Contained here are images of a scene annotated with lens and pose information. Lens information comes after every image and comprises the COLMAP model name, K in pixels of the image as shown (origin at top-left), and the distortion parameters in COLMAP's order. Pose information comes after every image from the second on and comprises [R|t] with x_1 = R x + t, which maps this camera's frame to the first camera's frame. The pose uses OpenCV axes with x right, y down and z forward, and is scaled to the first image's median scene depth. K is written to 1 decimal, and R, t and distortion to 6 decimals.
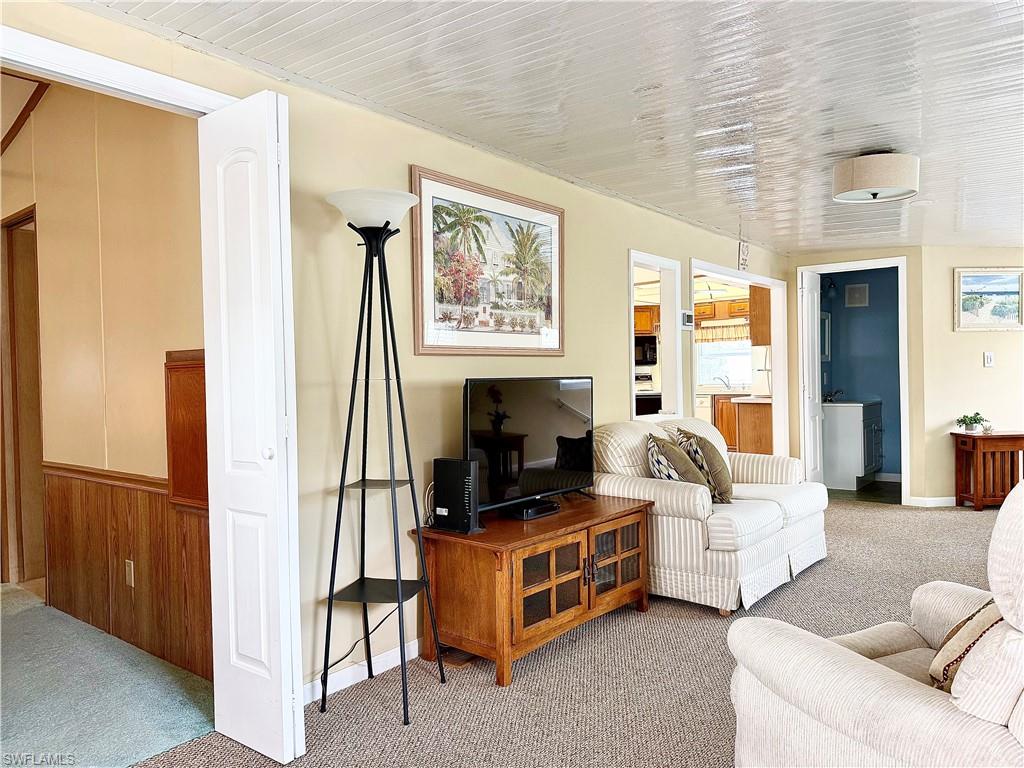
lens RADIAL K [[727.1, 0, 509.5], [0, 727.1, 386.8], [0, 0, 1]] dist [0.119732, -0.181498]
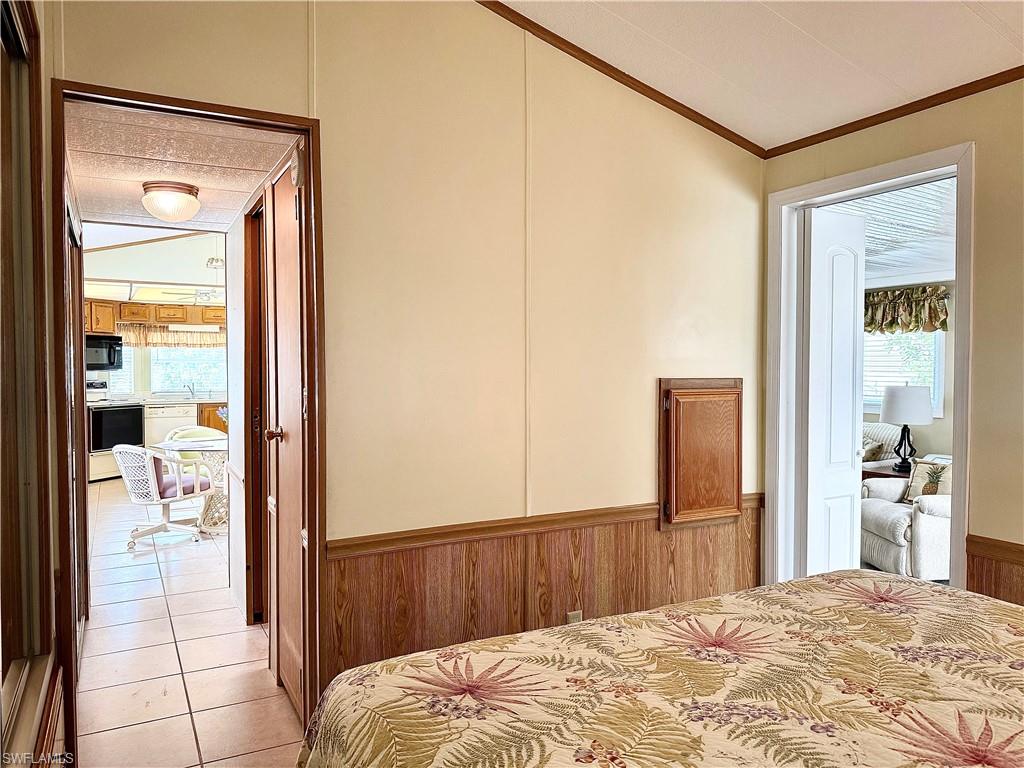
lens RADIAL K [[743.3, 0, 509.8], [0, 743.3, 386.0], [0, 0, 1]] dist [0.056526, -0.068365]
pose [[0.386737, -0.004322, 0.922180, -0.744502], [0.003902, 0.999988, 0.003050, -0.020263], [-0.922182, 0.002419, 0.386749, 0.395123]]
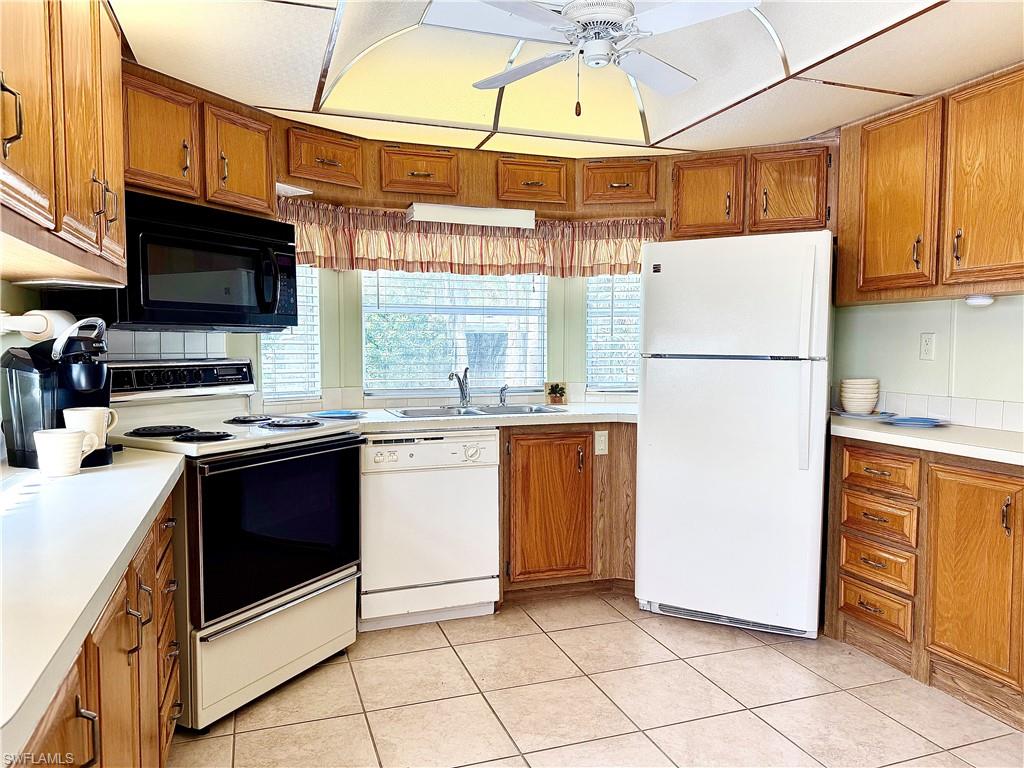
lens RADIAL K [[727.1, 0, 509.5], [0, 727.1, 386.8], [0, 0, 1]] dist [0.119732, -0.181498]
pose [[0.524638, -0.029123, 0.850827, 0.001983], [0.001583, 0.999446, 0.033234, -0.028820], [-0.851324, -0.016089, 0.524394, 1.316817]]
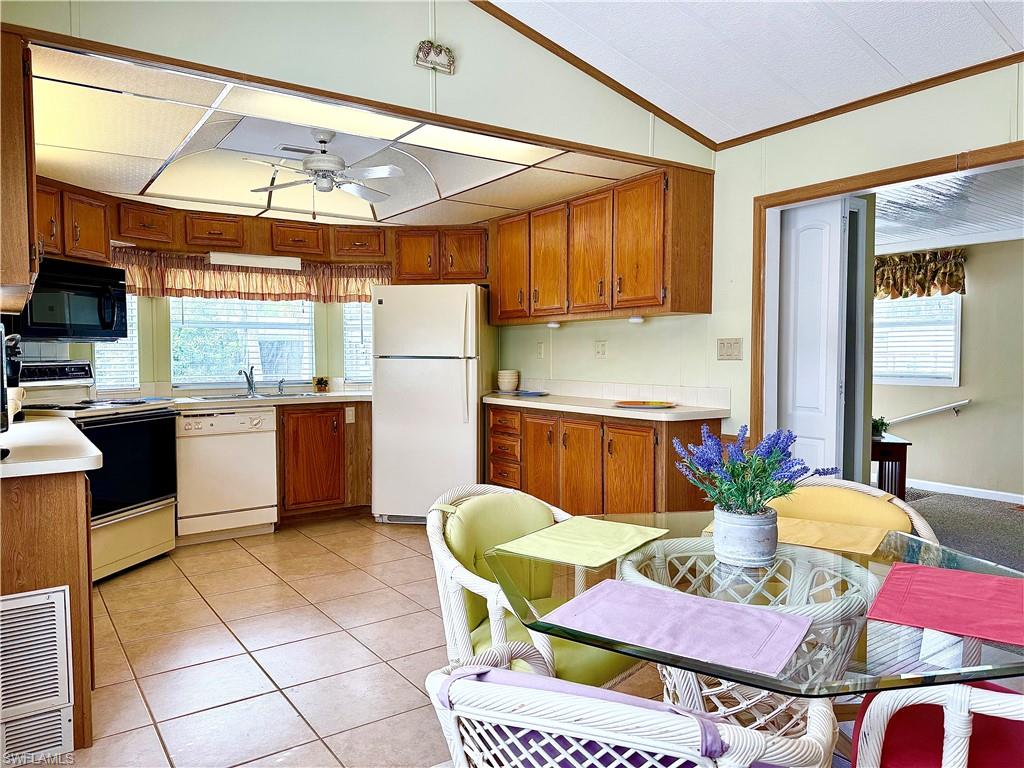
lens RADIAL K [[738.2, 0, 539.1], [0, 738.2, 384.1], [0, 0, 1]] dist [0.079462, -0.173292]
pose [[0.253523, -0.022058, 0.967078, -0.255513], [0.013577, 0.999723, 0.019244, -0.016435], [-0.967234, 0.008251, 0.253752, 1.121793]]
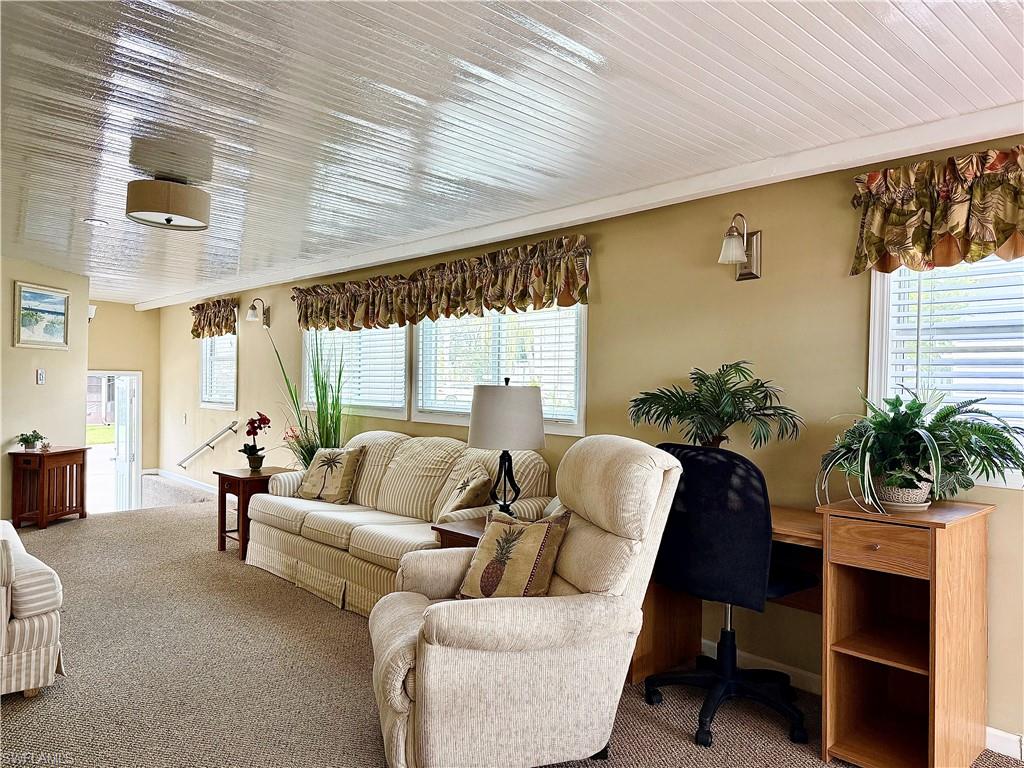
lens RADIAL K [[724.0, 0, 510.4], [0, 724.0, 388.5], [0, 0, 1]] dist [0.076164, -0.111121]
pose [[0.155843, 0.017433, 0.987628, -0.236382], [-0.000770, 0.999846, -0.017527, -0.004267], [-0.987781, 0.001971, 0.155833, 0.216284]]
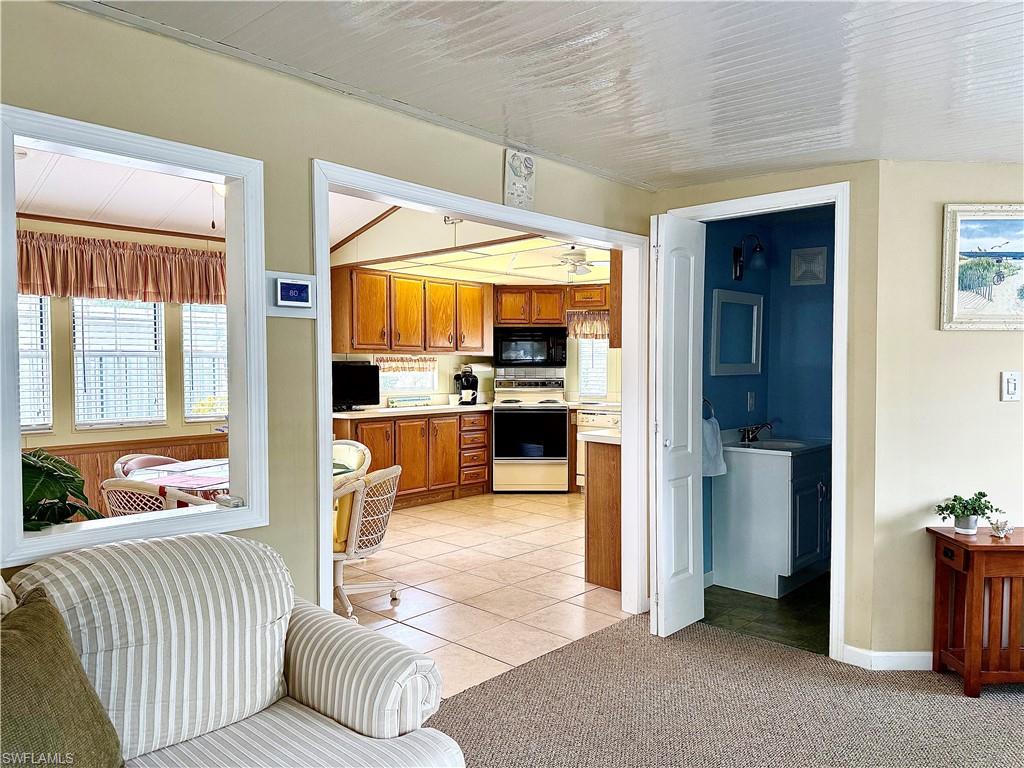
lens RADIAL K [[724.0, 0, 510.4], [0, 724.0, 388.5], [0, 0, 1]] dist [0.076164, -0.111121]
pose [[0.996503, 0.020881, -0.080902, 0.347670], [-0.019096, 0.999558, 0.022780, -0.040296], [0.081342, -0.021155, 0.996462, 0.473991]]
